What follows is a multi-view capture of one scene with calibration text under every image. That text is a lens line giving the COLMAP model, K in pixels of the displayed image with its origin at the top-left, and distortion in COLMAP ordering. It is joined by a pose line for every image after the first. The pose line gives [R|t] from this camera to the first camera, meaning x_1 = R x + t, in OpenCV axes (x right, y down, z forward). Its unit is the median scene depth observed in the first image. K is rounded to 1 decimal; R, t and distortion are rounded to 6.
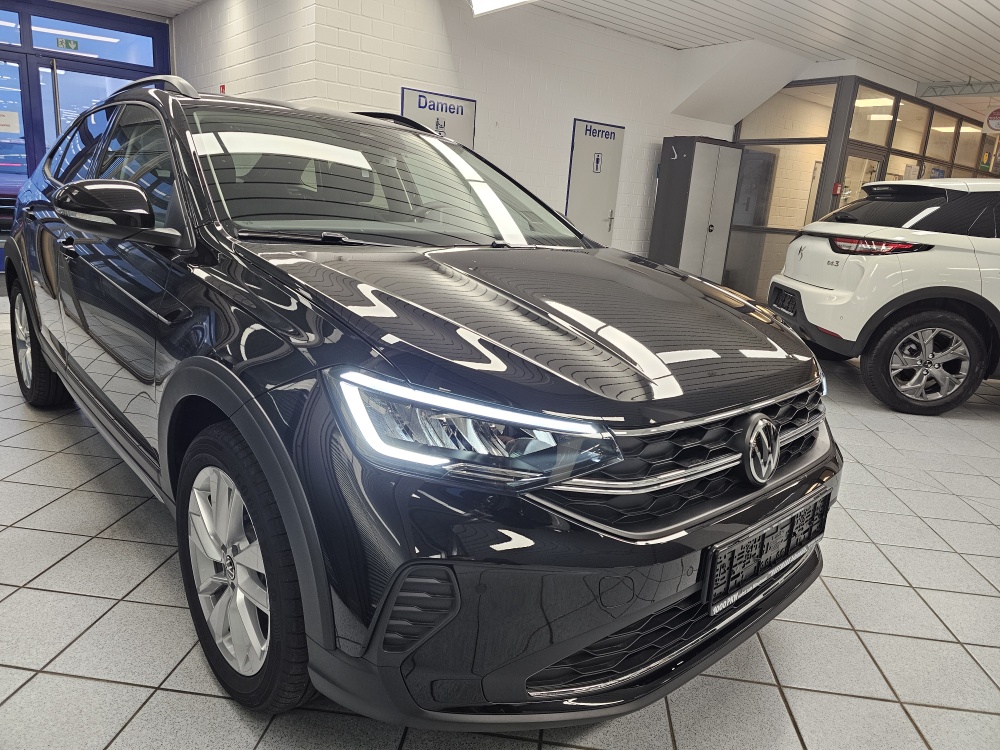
lens RADIAL K [[655.9, 0, 500.5], [0, 655.9, 369.8], [0, 0, 1]] dist [0.040094, -0.030976]
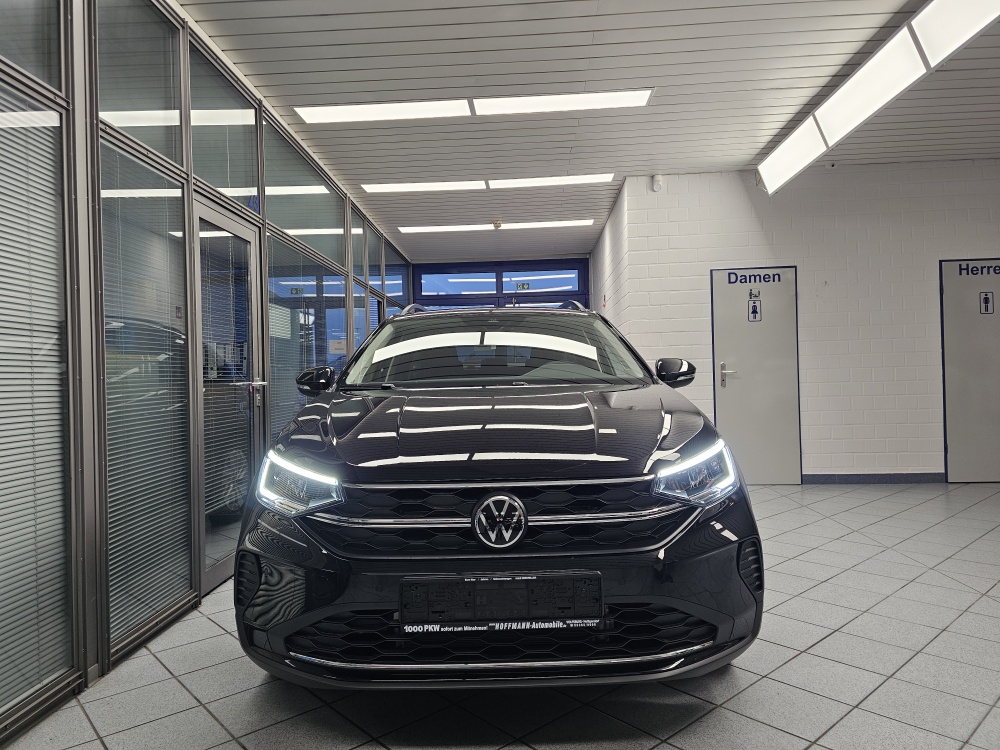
lens RADIAL K [[655.9, 0, 499.3], [0, 655.9, 379.3], [0, 0, 1]] dist [0.040094, -0.030976]
pose [[0.757924, -0.087586, -0.646436, 0.263015], [-0.085101, 0.969202, -0.231096, 0.032681], [0.646768, 0.230165, 0.727128, 0.013022]]
